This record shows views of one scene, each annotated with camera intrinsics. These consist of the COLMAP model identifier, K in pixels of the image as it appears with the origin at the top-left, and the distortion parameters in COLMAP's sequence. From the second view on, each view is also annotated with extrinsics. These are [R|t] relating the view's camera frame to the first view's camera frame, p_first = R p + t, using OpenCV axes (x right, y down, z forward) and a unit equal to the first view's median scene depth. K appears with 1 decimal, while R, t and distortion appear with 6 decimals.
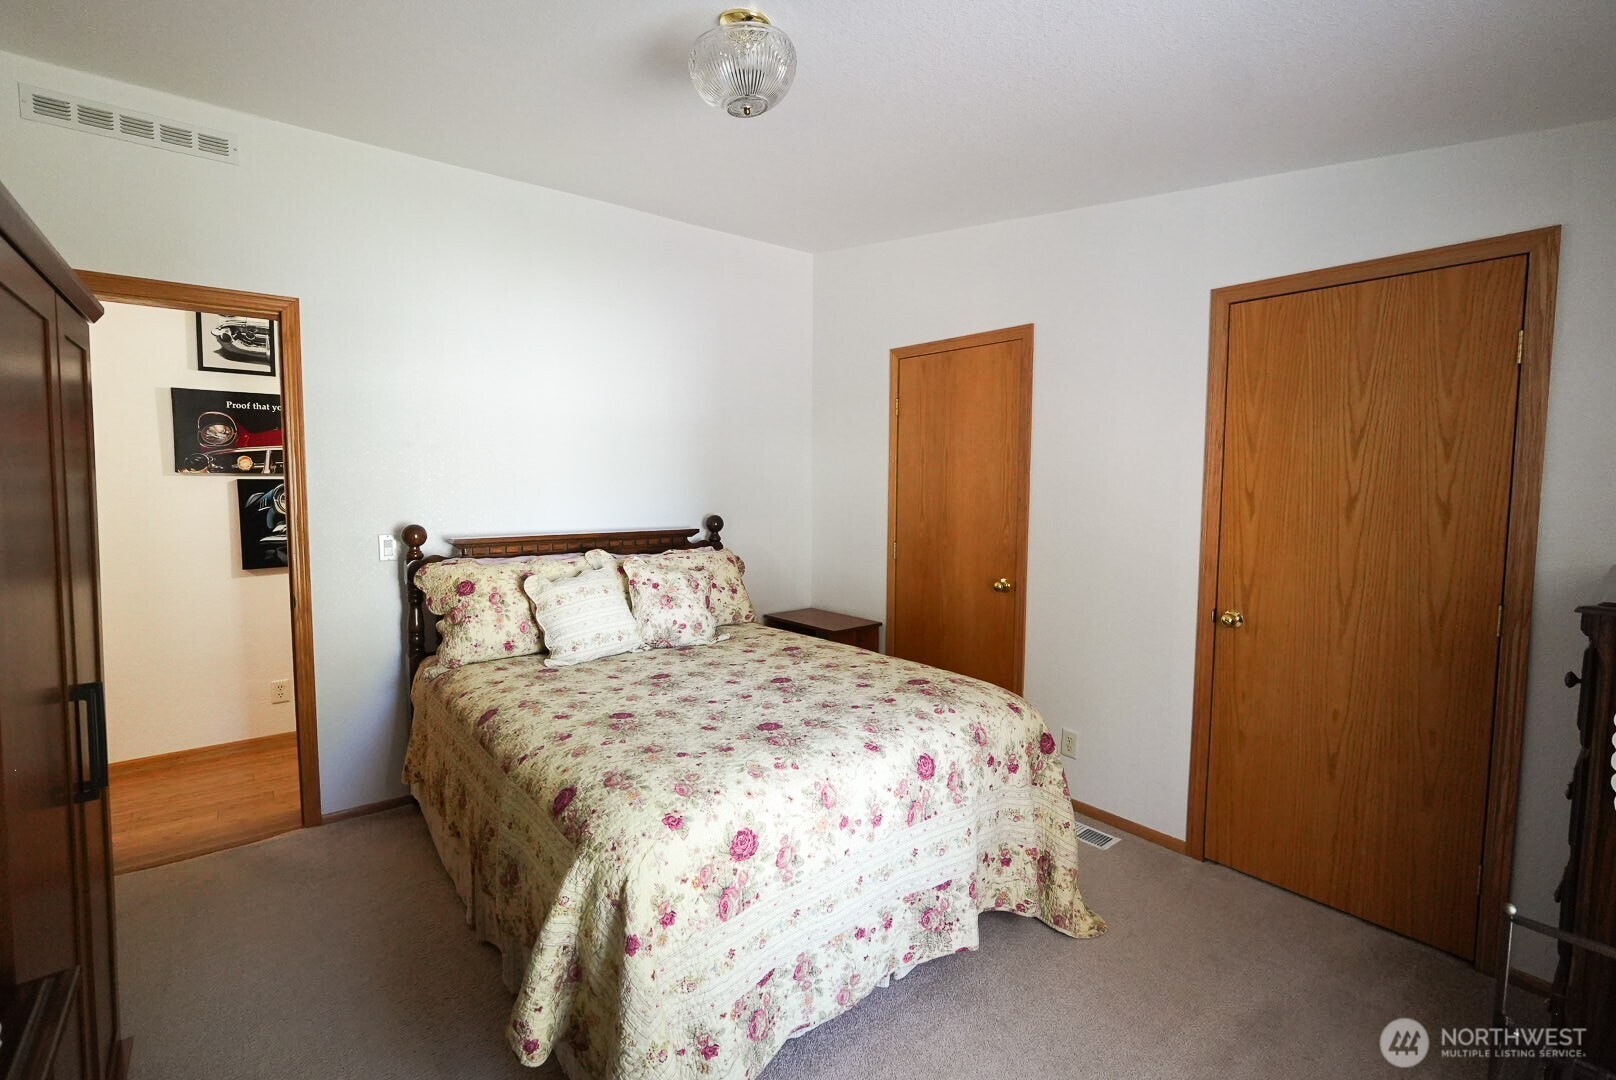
lens RADIAL K [[720.2, 0, 806.6], [0, 720.2, 528.2], [0, 0, 1]] dist [-0.011012, -0.000138]
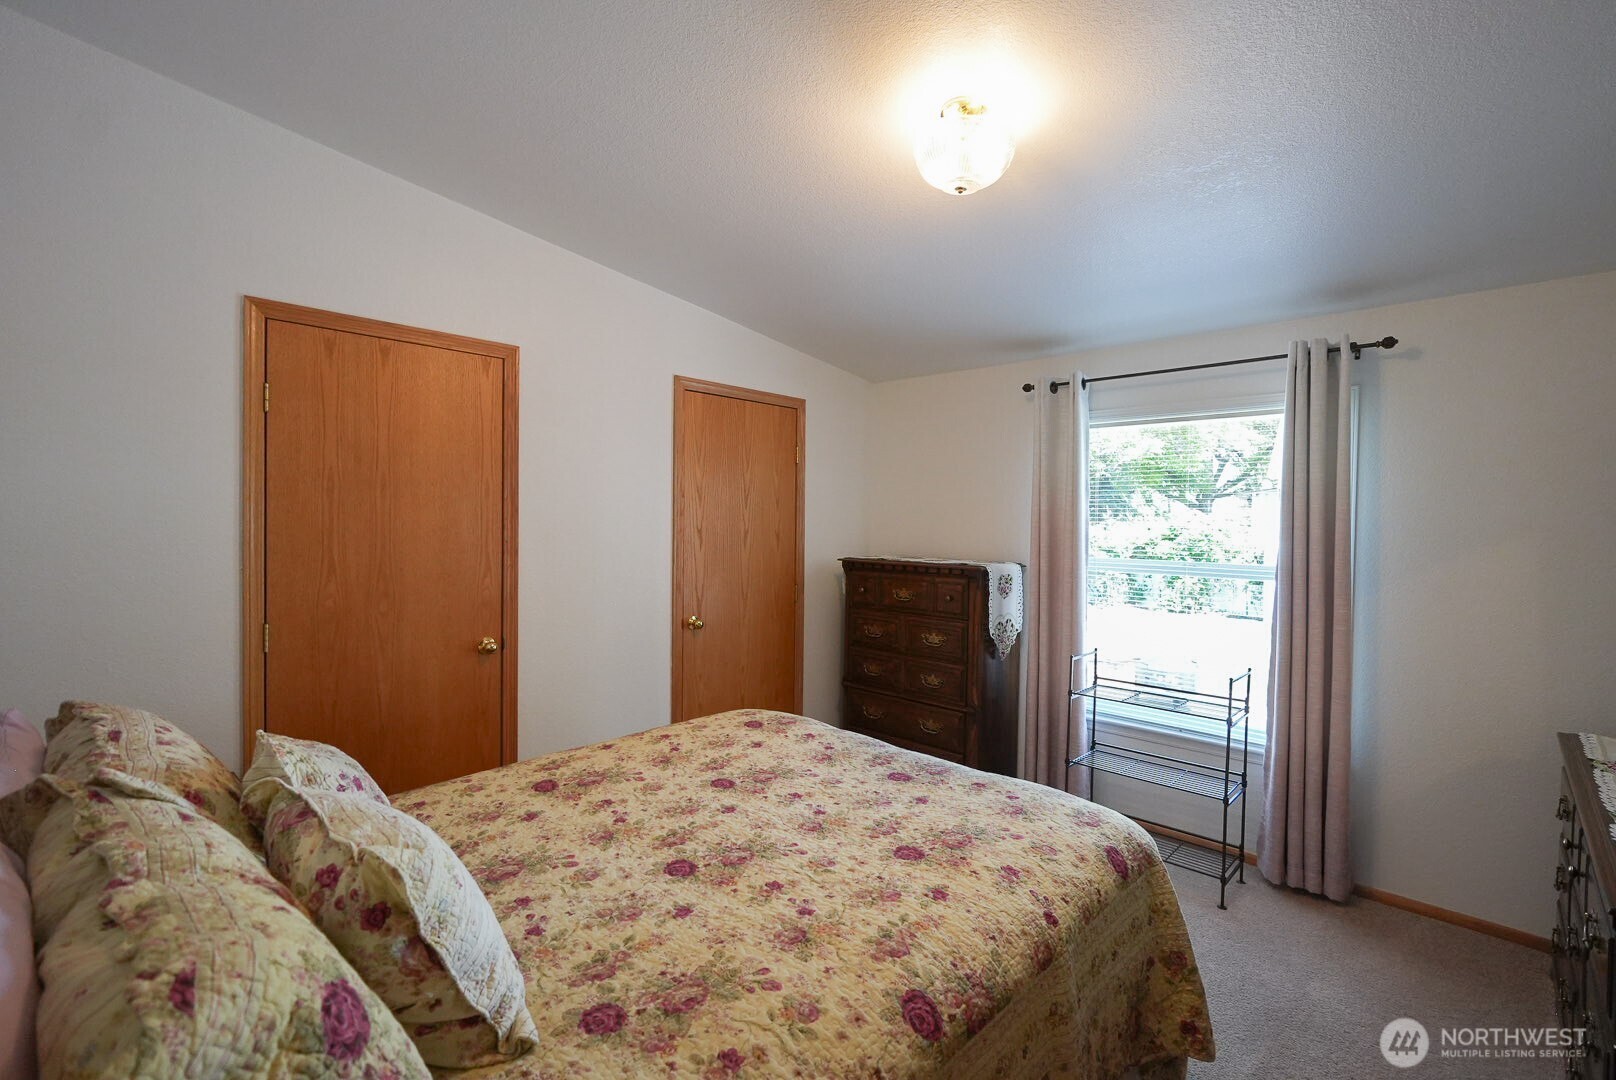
lens RADIAL K [[720.2, 0, 806.6], [0, 720.2, 528.2], [0, 0, 1]] dist [-0.011012, -0.000138]
pose [[-0.127350, -0.018743, 0.991681, -0.855686], [0.054506, 0.998178, 0.025866, -0.082995], [-0.990359, 0.057347, -0.126096, 1.045704]]
